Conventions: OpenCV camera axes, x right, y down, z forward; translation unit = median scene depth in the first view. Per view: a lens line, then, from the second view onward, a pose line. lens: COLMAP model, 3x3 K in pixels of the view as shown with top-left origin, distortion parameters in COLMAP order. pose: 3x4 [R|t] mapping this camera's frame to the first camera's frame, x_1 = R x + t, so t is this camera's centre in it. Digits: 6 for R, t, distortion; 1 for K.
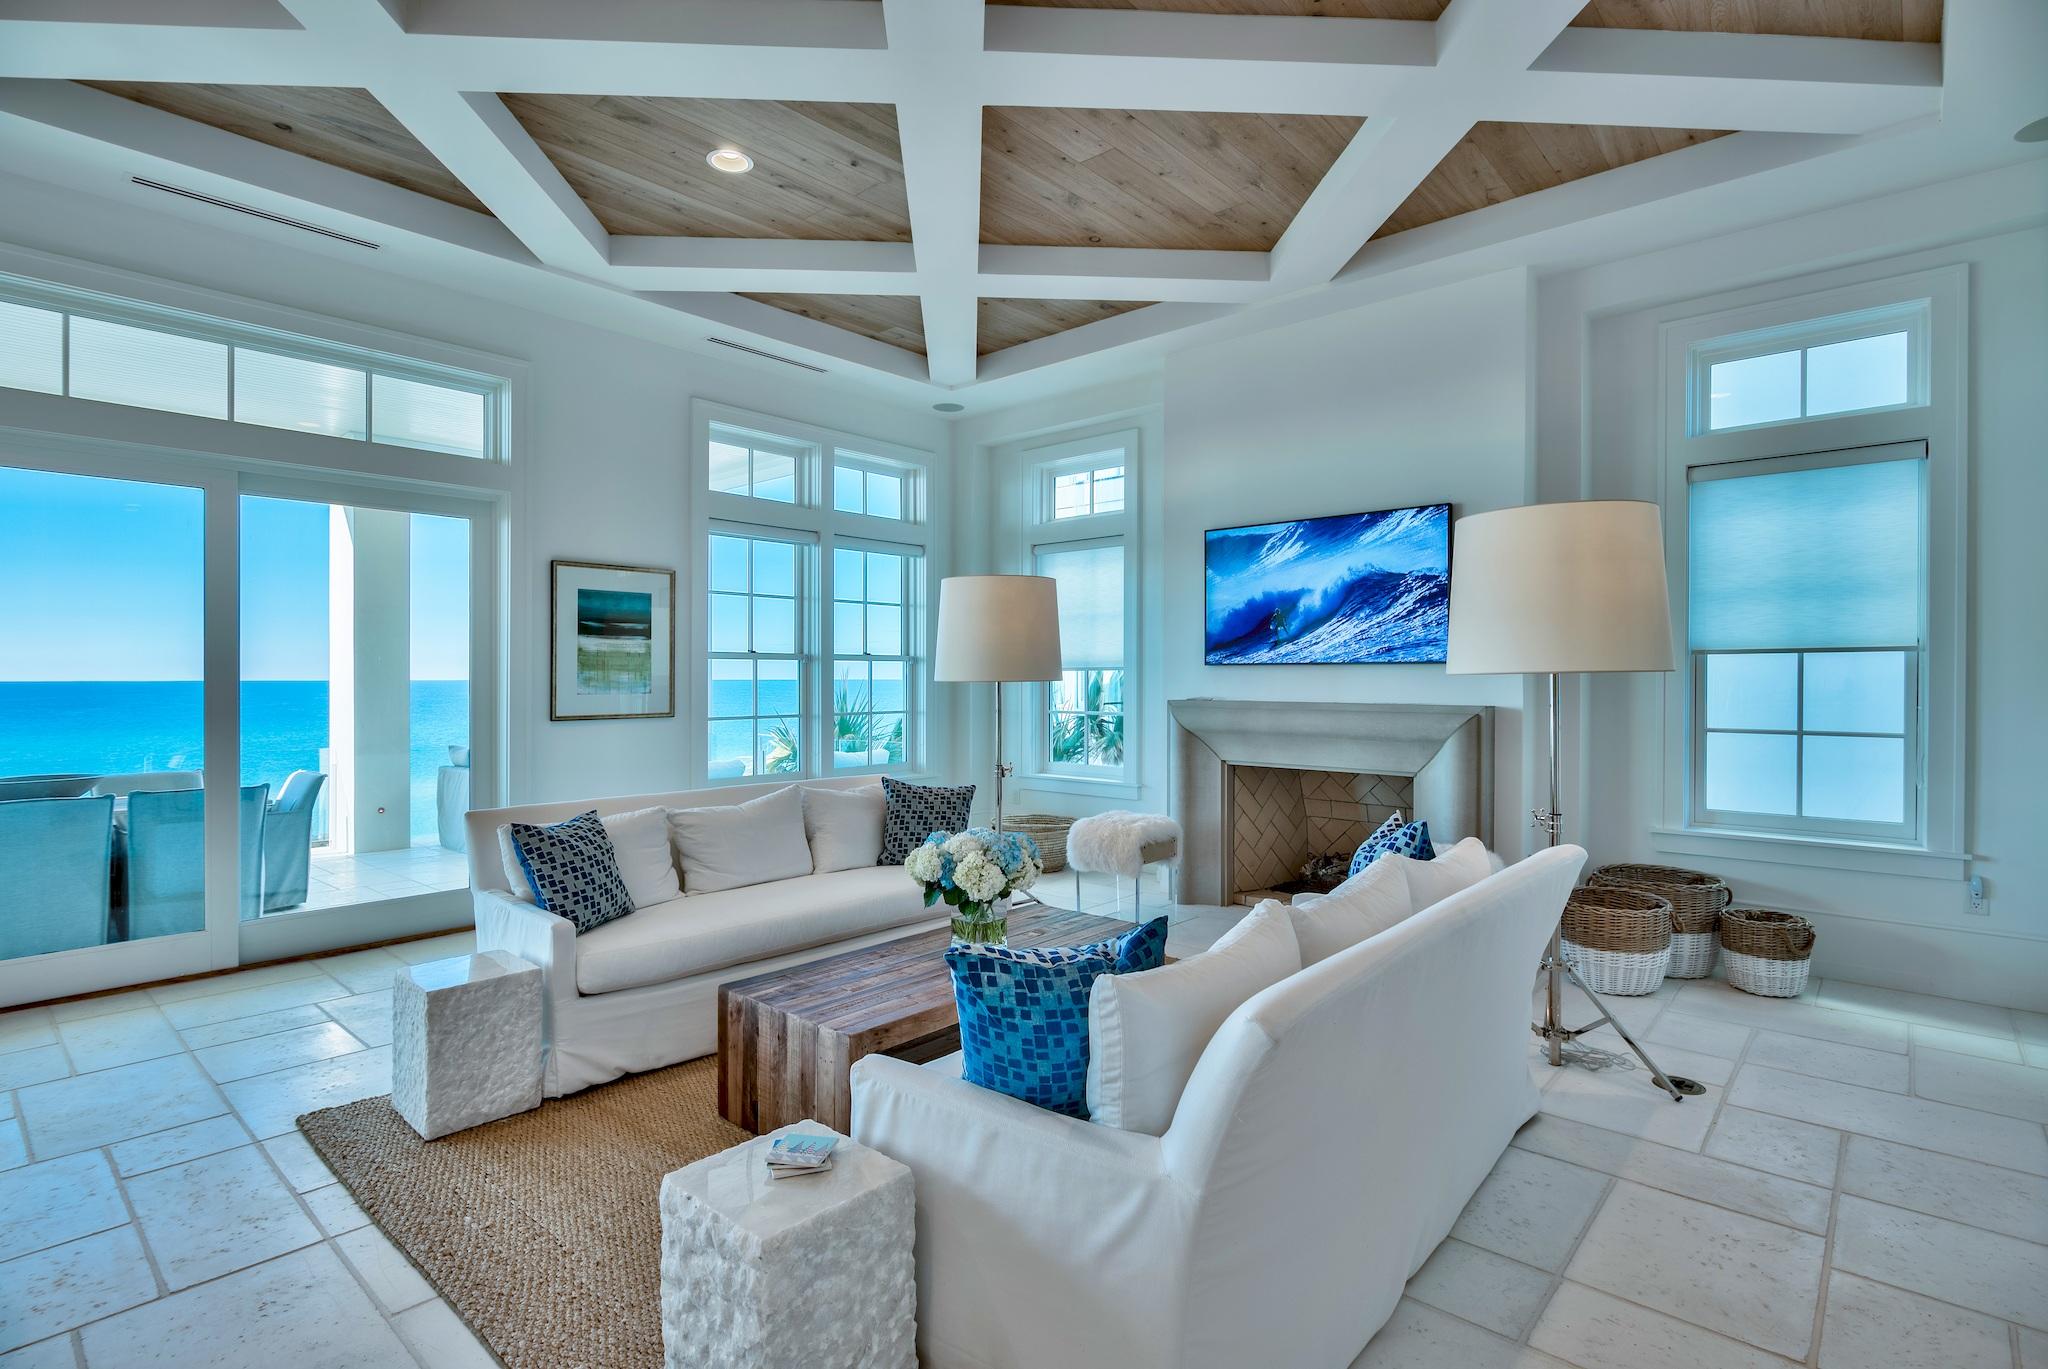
lens RADIAL K [[975.7, 0, 1048.1], [0, 975.7, 686.9], [0, 0, 1]] dist [-0.000604, -0.000490]
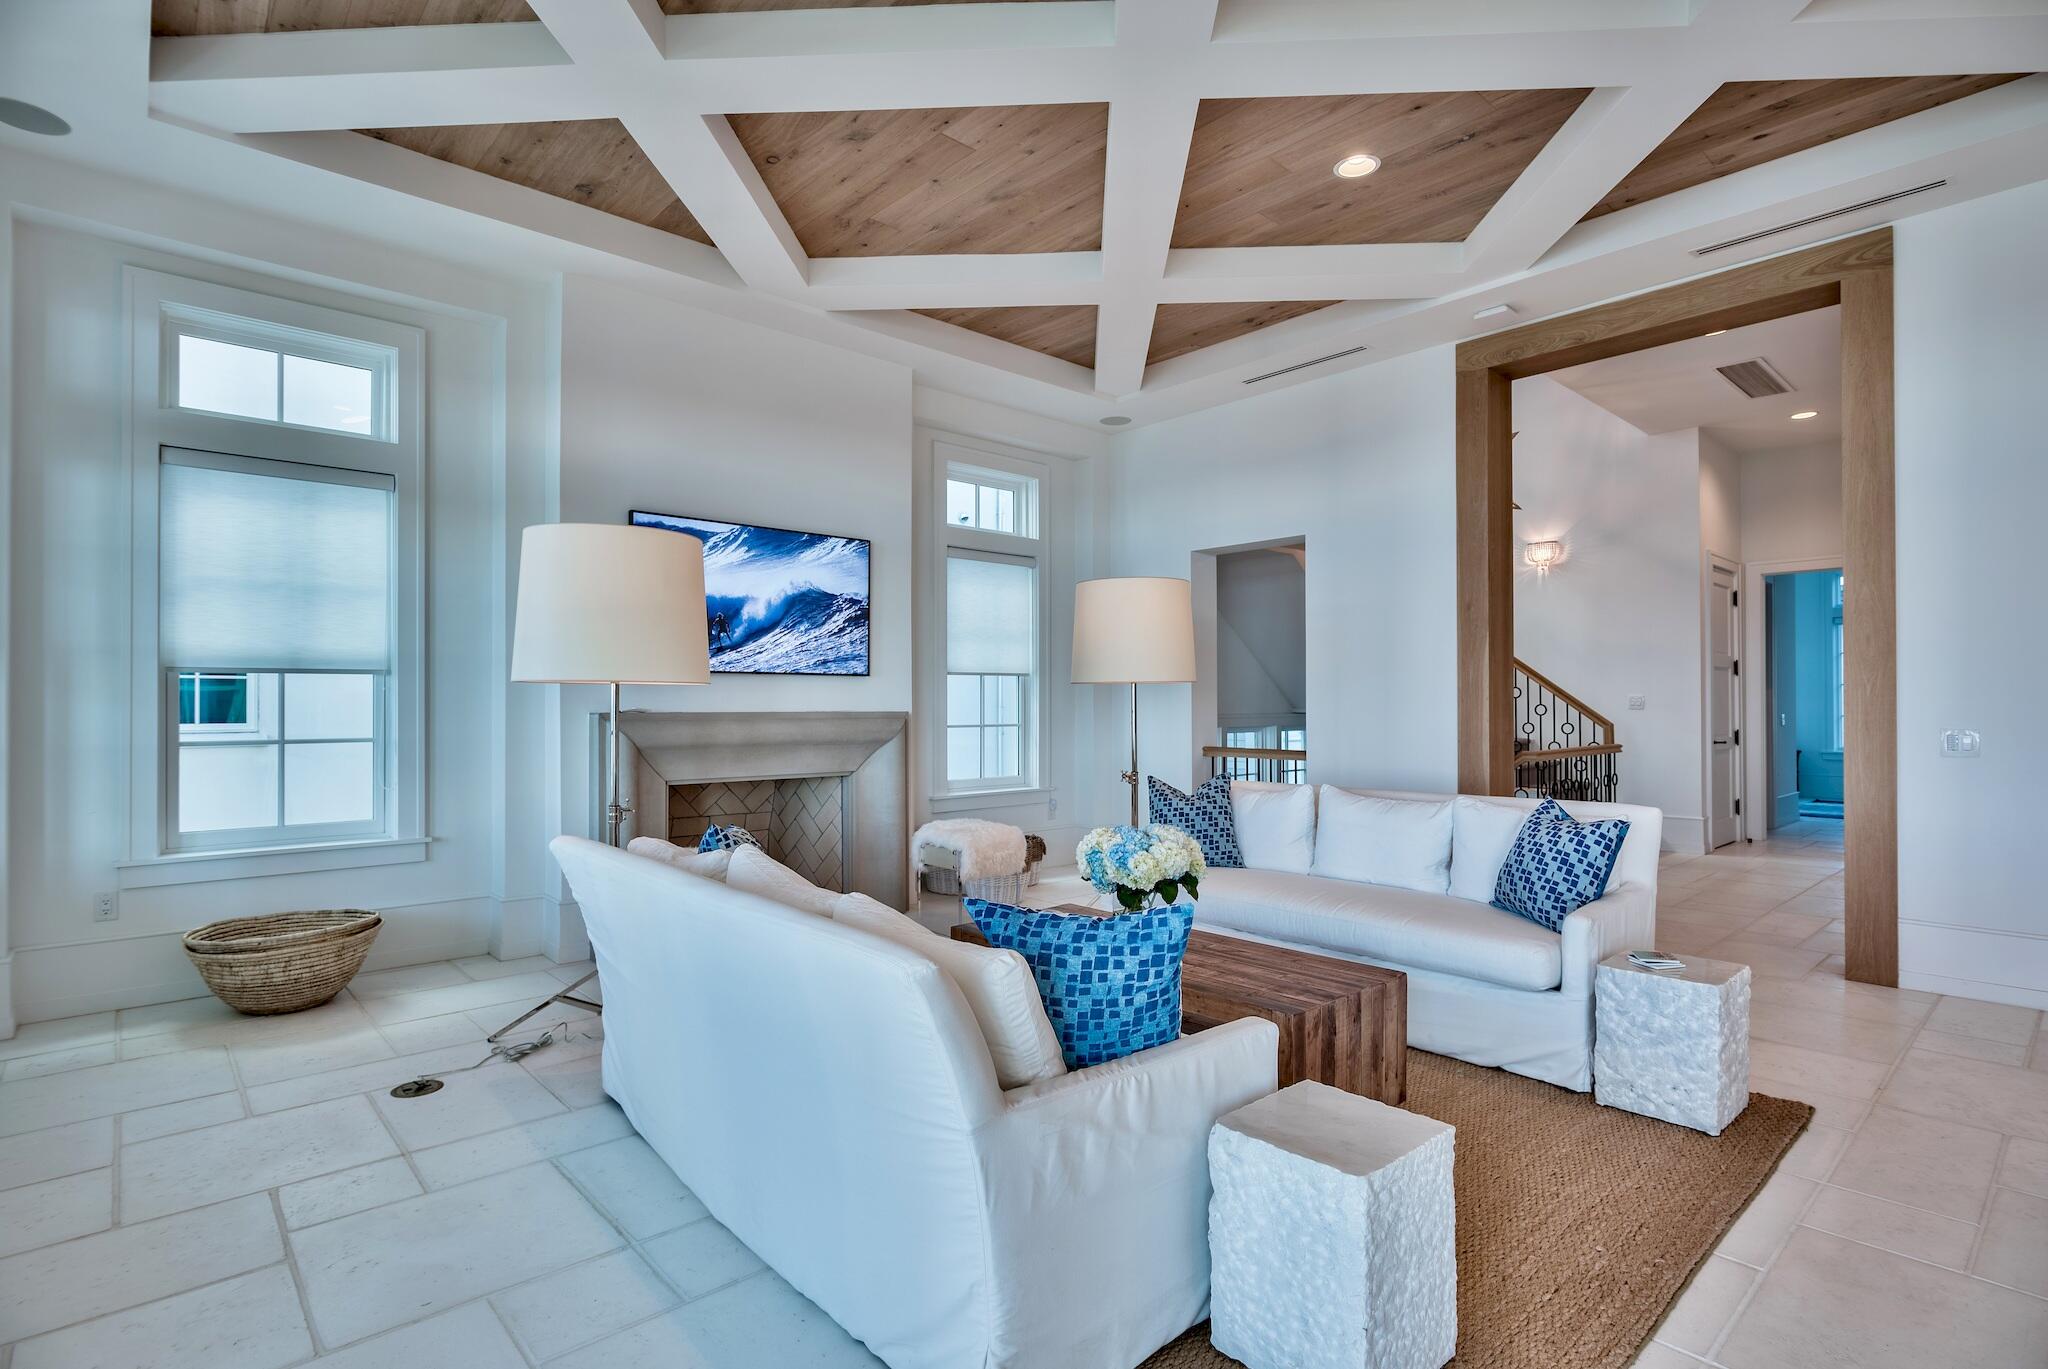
lens RADIAL K [[1014.6, 0, 1024.0], [0, 1014.6, 684.5], [0, 0, 1]] dist [-0.000579, -0.000961]
pose [[0.118232, 0.007845, 0.992955, -0.721262], [0.002085, 0.999965, -0.008148, -0.003043], [-0.992984, 0.003033, 0.118211, 0.611968]]
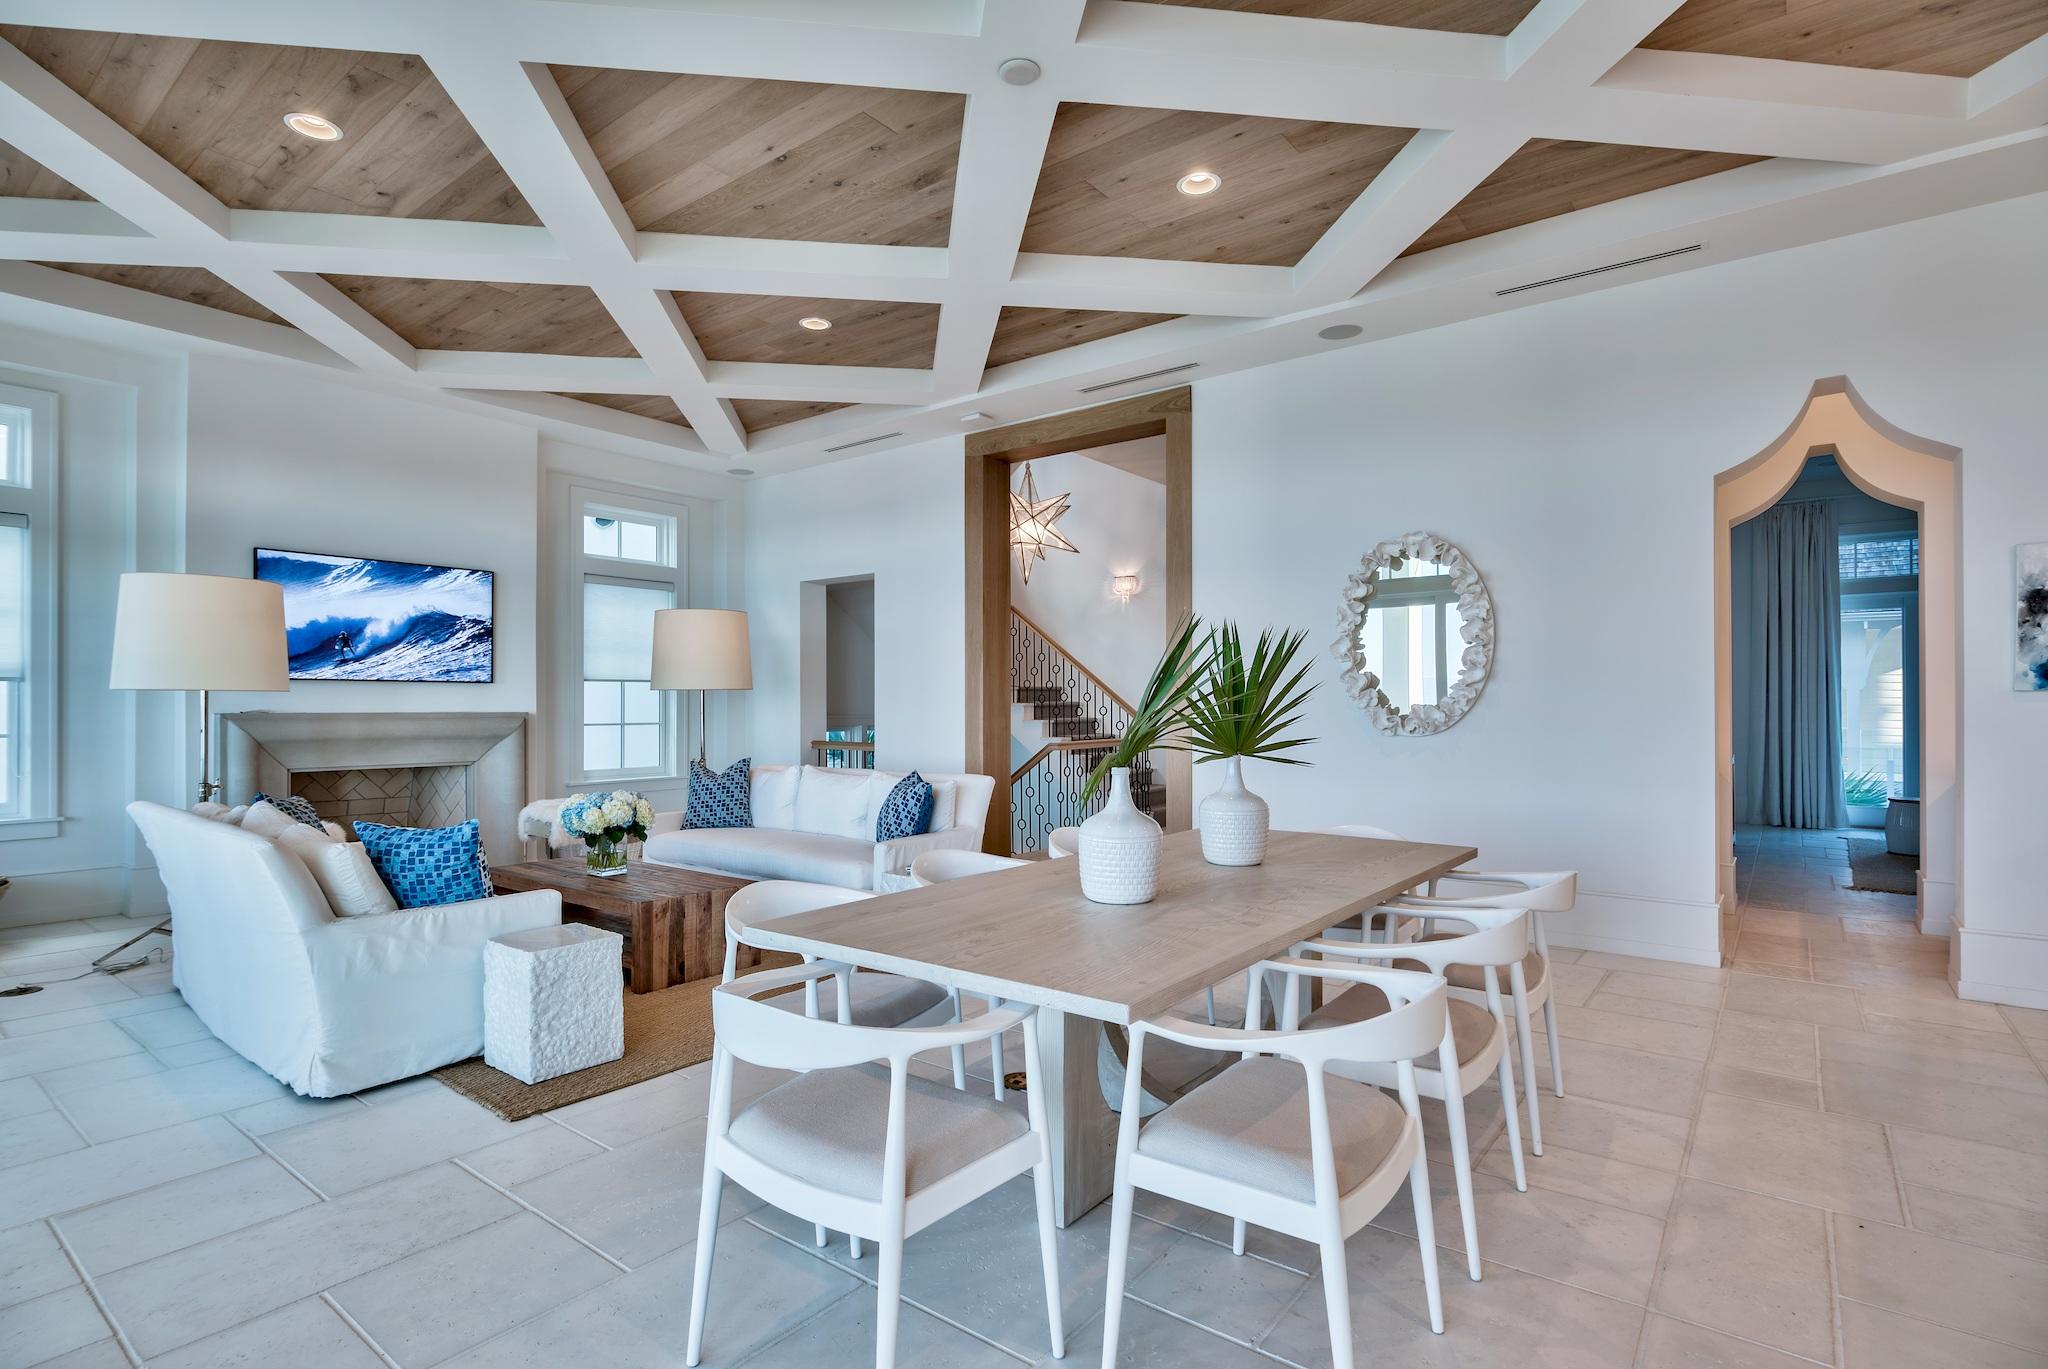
lens RADIAL K [[1008.2, 0, 1024.8], [0, 1008.2, 689.6], [0, 0, 1]] dist [-0.001190, -0.000579]
pose [[-0.058693, 0.003994, 0.998268, -1.024510], [-0.001308, 0.999991, -0.004078, -0.008520], [-0.998275, -0.001545, -0.058687, 0.277602]]
